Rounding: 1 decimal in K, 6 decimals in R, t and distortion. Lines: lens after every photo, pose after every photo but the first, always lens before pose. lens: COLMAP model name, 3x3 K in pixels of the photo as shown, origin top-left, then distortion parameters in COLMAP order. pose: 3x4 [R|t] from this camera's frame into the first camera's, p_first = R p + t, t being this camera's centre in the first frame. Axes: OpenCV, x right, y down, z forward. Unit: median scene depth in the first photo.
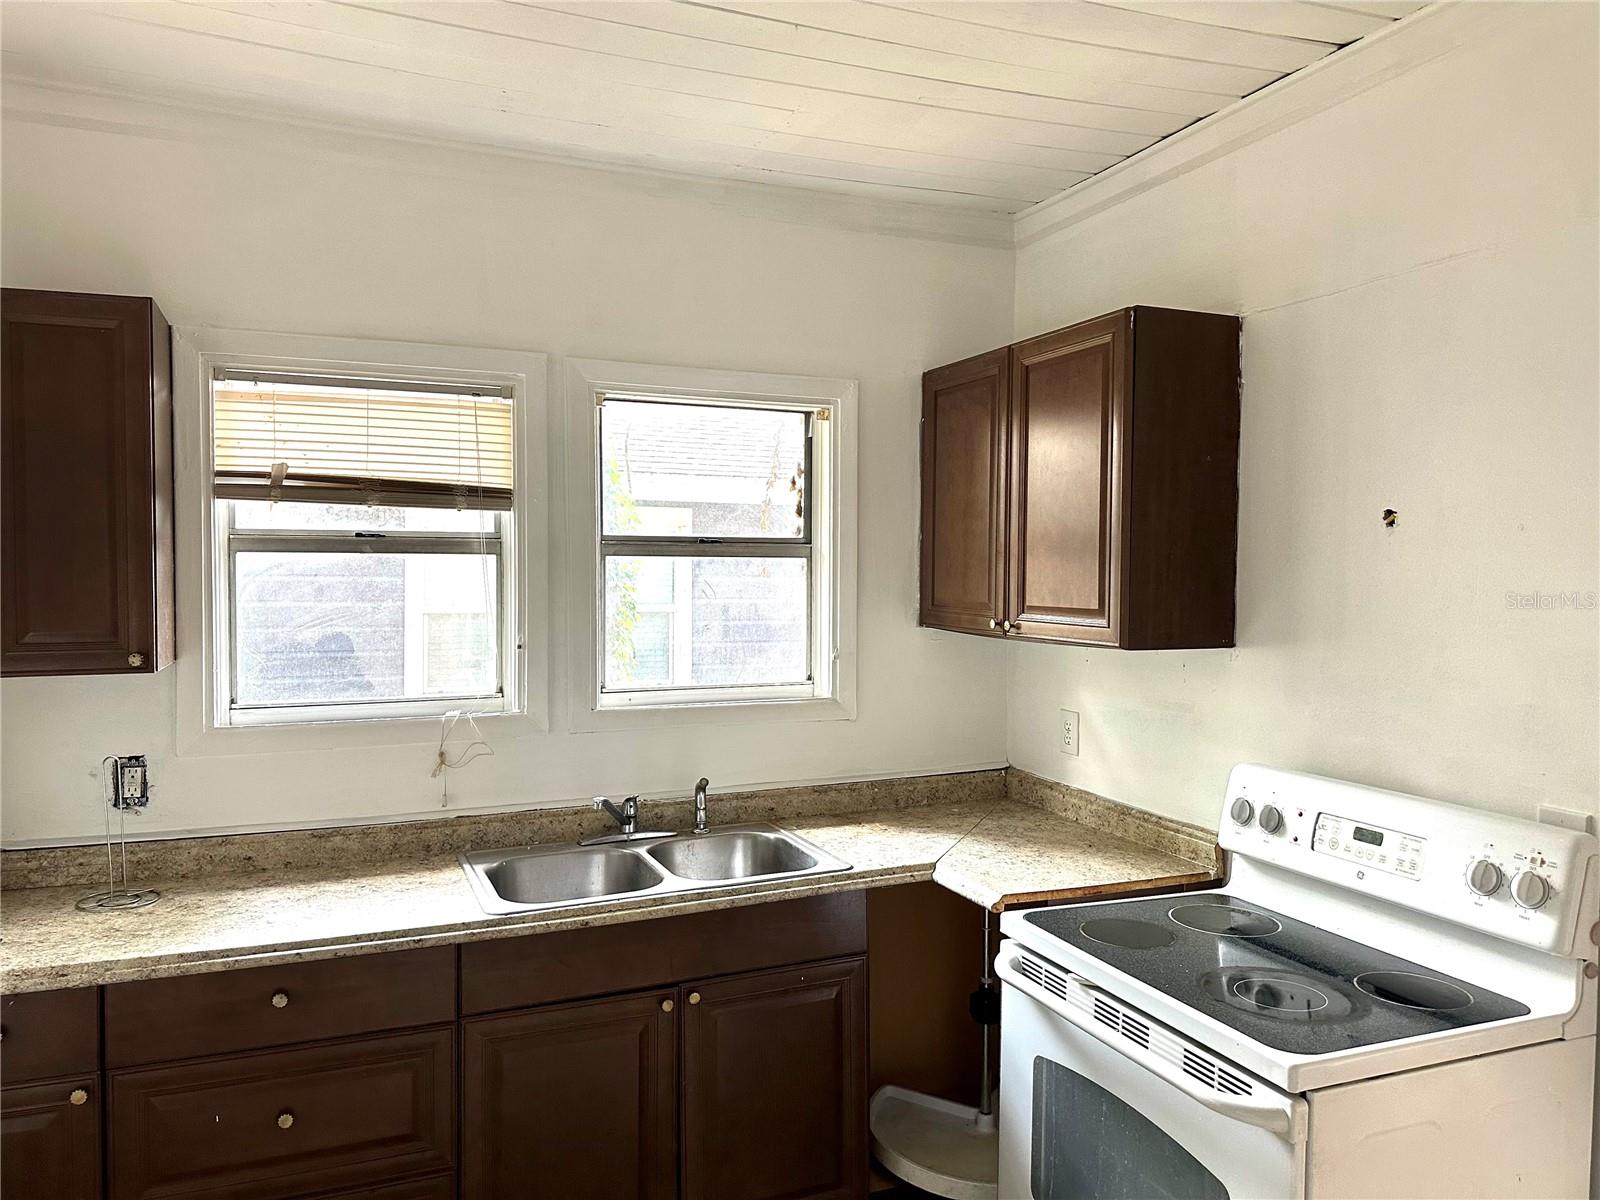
lens RADIAL K [[1144.1, 0, 785.0], [0, 1144.1, 620.5], [0, 0, 1]] dist [0.196984, -0.288258]
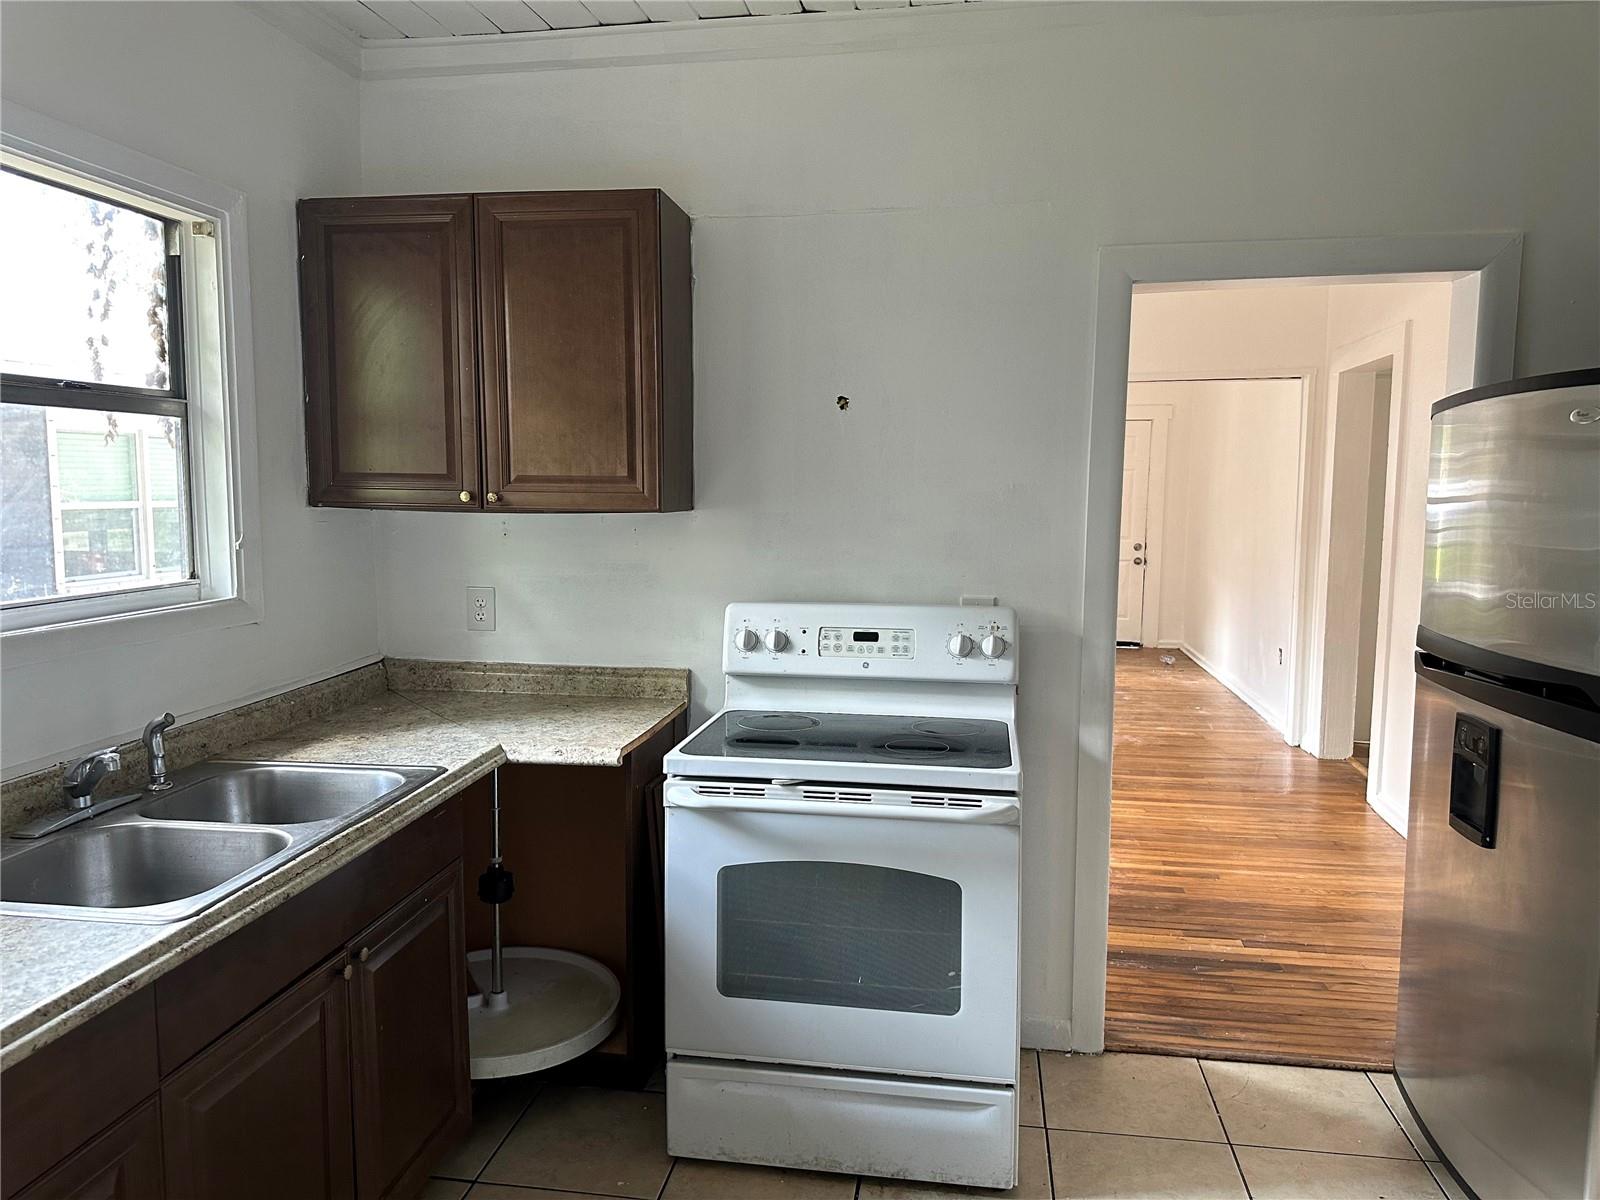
lens RADIAL K [[1144.1, 0, 785.0], [0, 1144.1, 620.5], [0, 0, 1]] dist [0.196984, -0.288258]
pose [[0.528795, -0.105291, 0.842193, -0.502833], [0.042014, 0.994306, 0.097929, 0.022008], [-0.847709, -0.016401, 0.530208, 0.277280]]
